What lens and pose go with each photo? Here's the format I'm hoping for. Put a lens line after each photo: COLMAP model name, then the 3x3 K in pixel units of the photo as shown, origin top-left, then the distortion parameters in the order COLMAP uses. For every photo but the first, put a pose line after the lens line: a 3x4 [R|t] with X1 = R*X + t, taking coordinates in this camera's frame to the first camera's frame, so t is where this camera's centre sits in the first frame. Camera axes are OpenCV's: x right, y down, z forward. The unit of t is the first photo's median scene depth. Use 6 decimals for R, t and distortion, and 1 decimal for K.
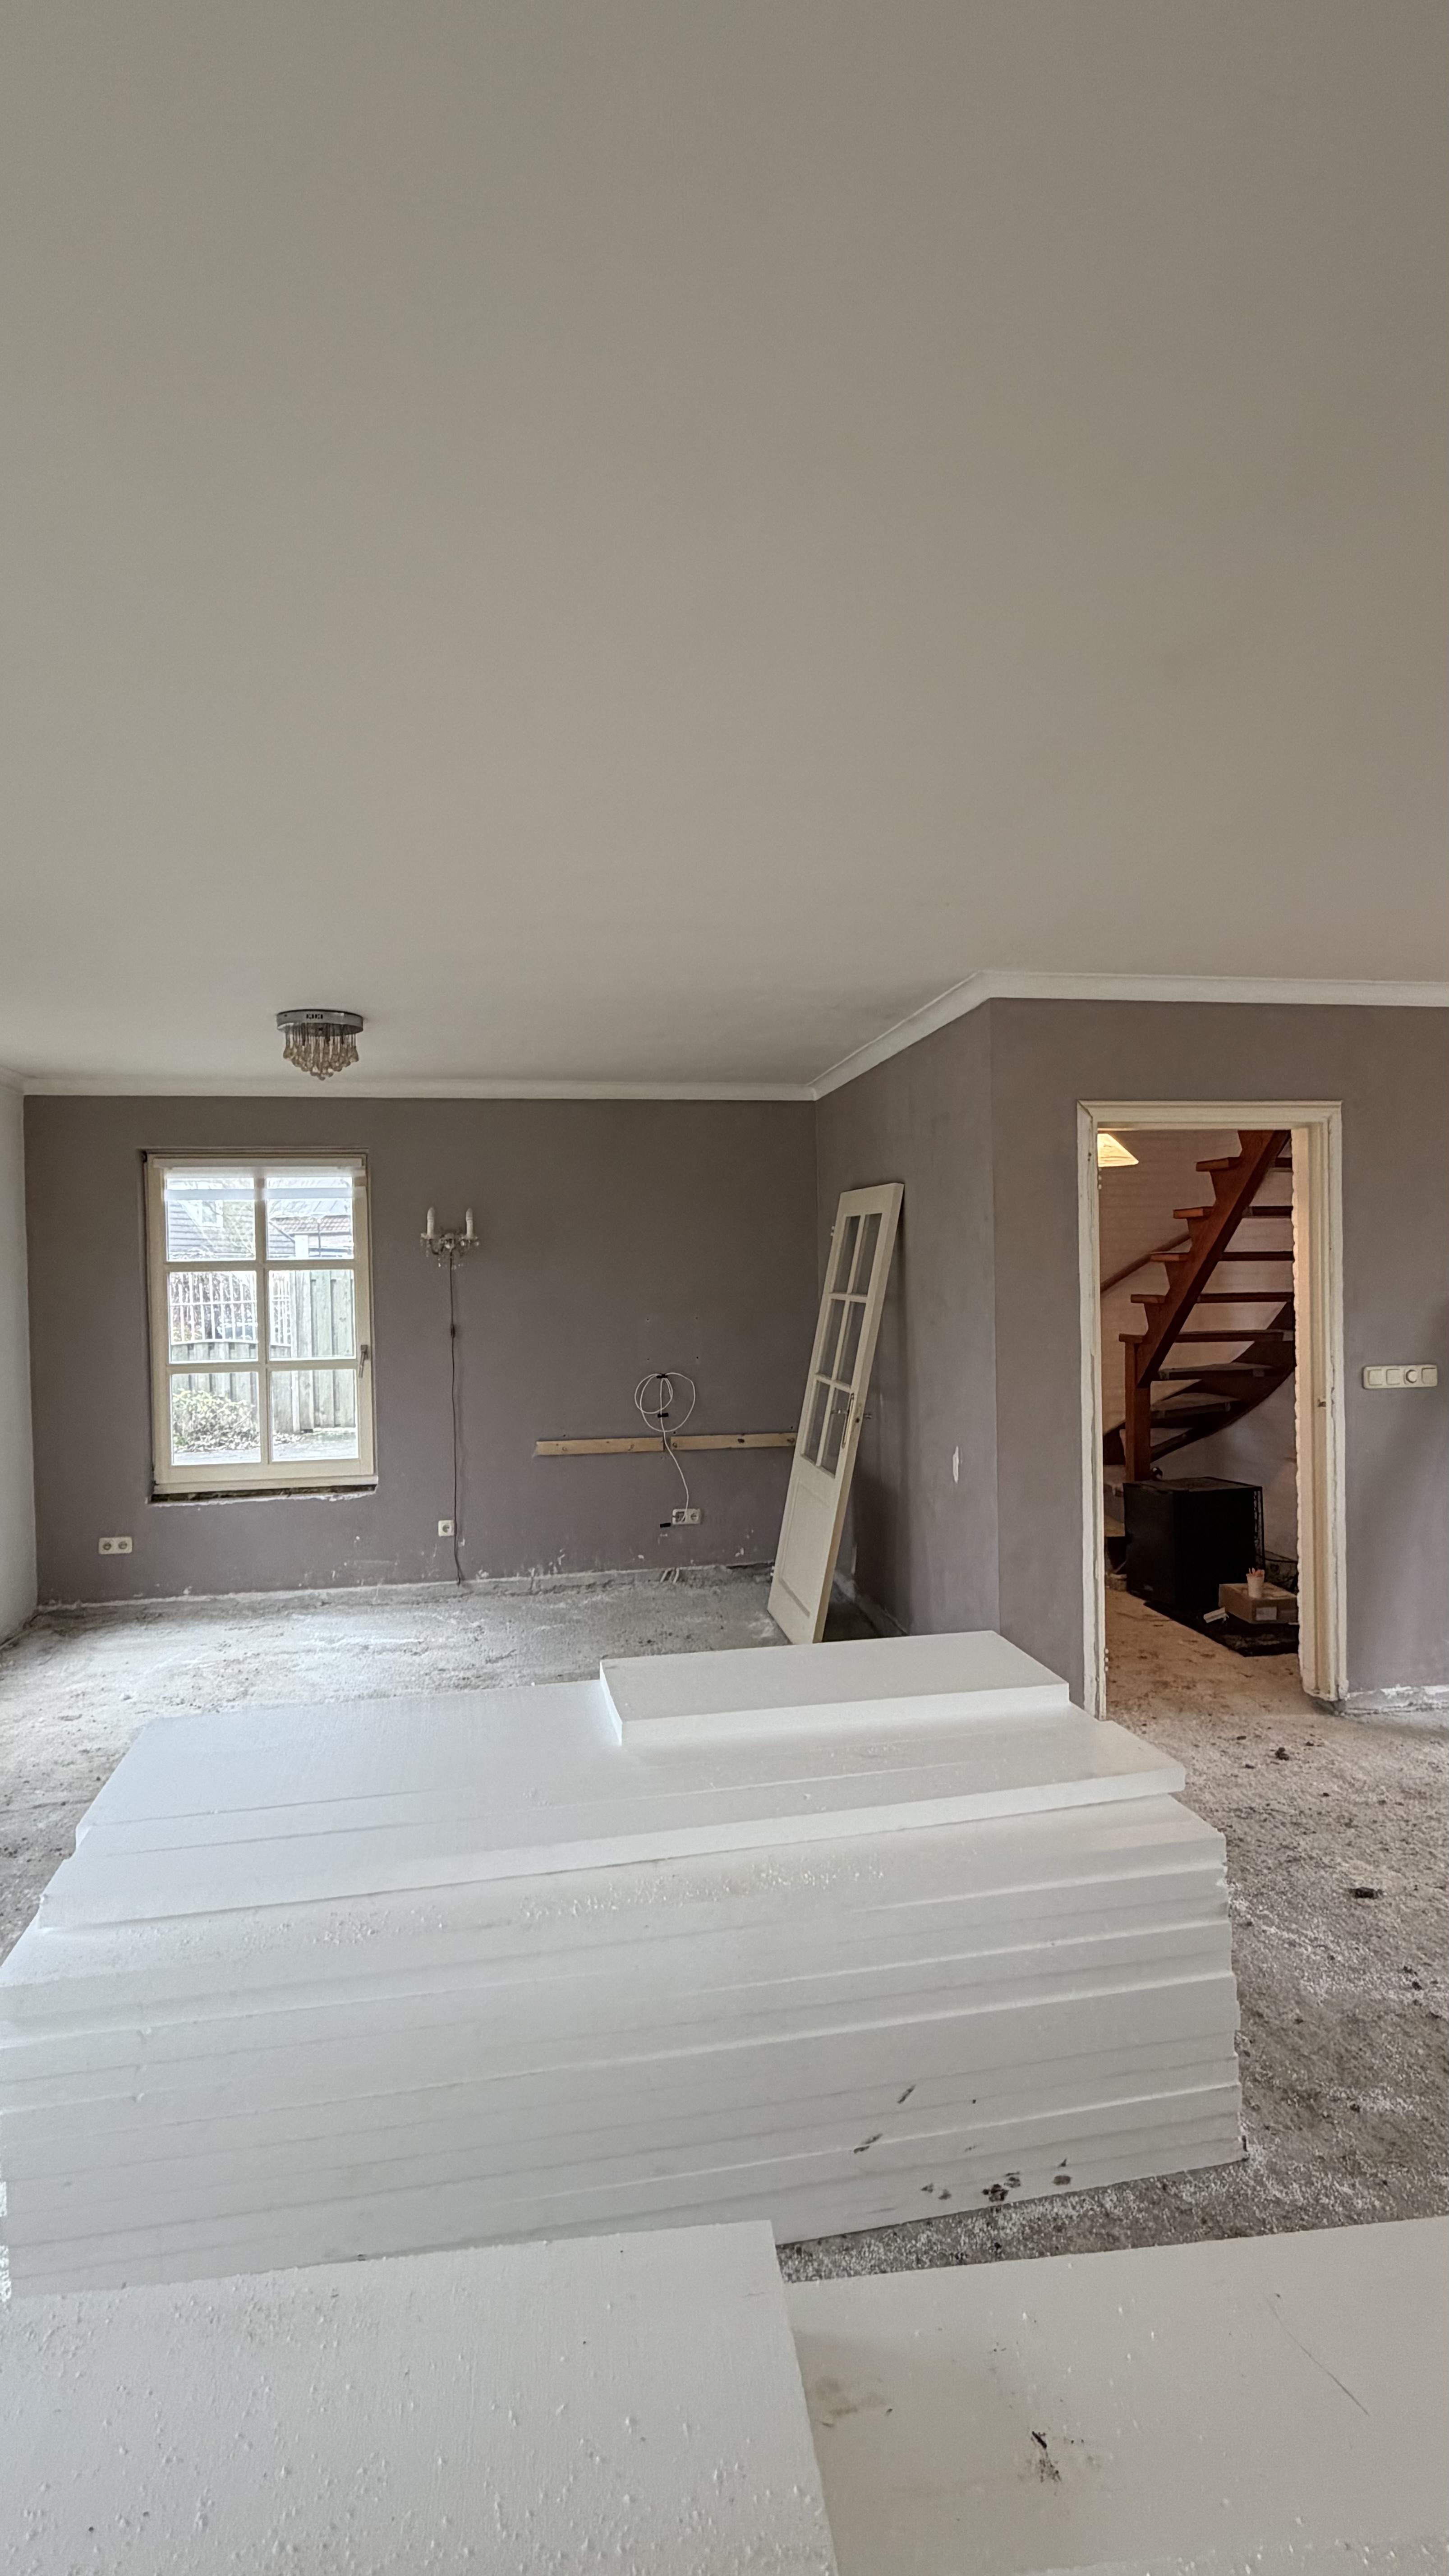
lens RADIAL K [[1222.0, 0, 728.9], [0, 1222.0, 1291.9], [0, 0, 1]] dist [-0.000283, 0.000369]
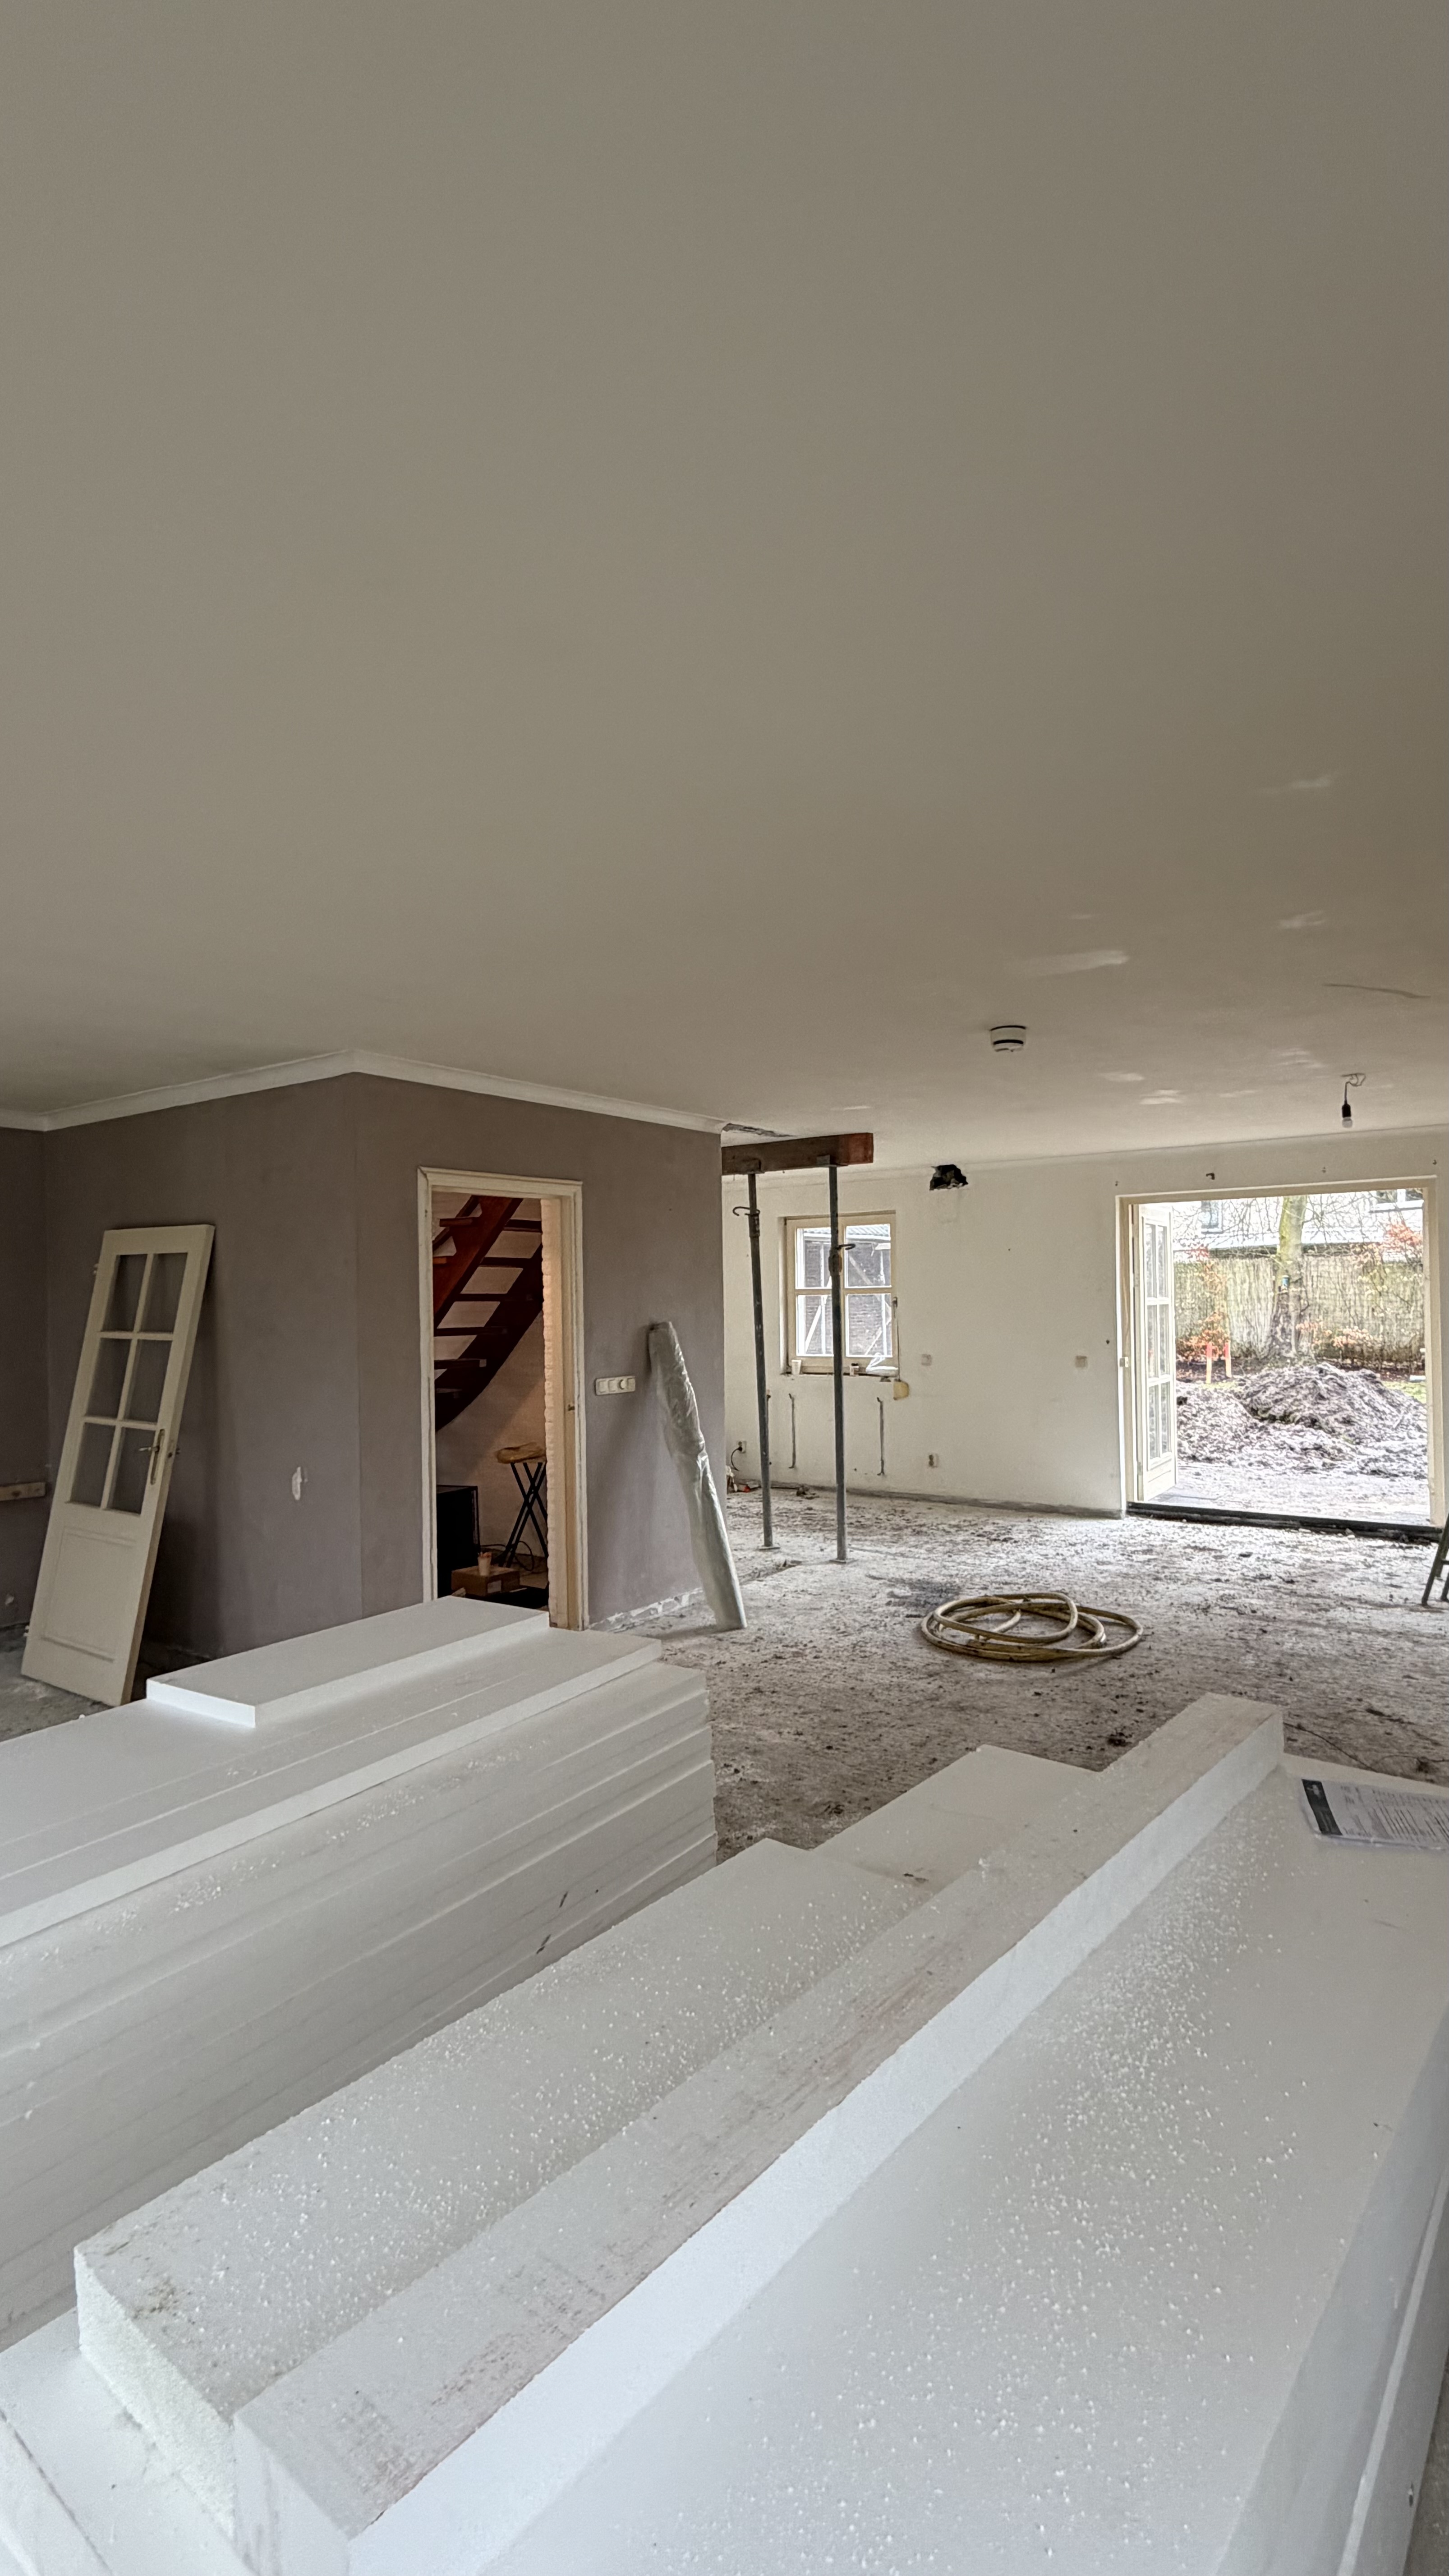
lens RADIAL K [[1222.0, 0, 721.2], [0, 1222.0, 1283.0], [0, 0, 1]] dist [-0.000283, 0.000369]
pose [[0.711580, 0.014718, 0.702451, -0.315018], [0.016266, 0.999168, -0.037412, 0.007868], [-0.702417, 0.038048, 0.710748, -0.057955]]
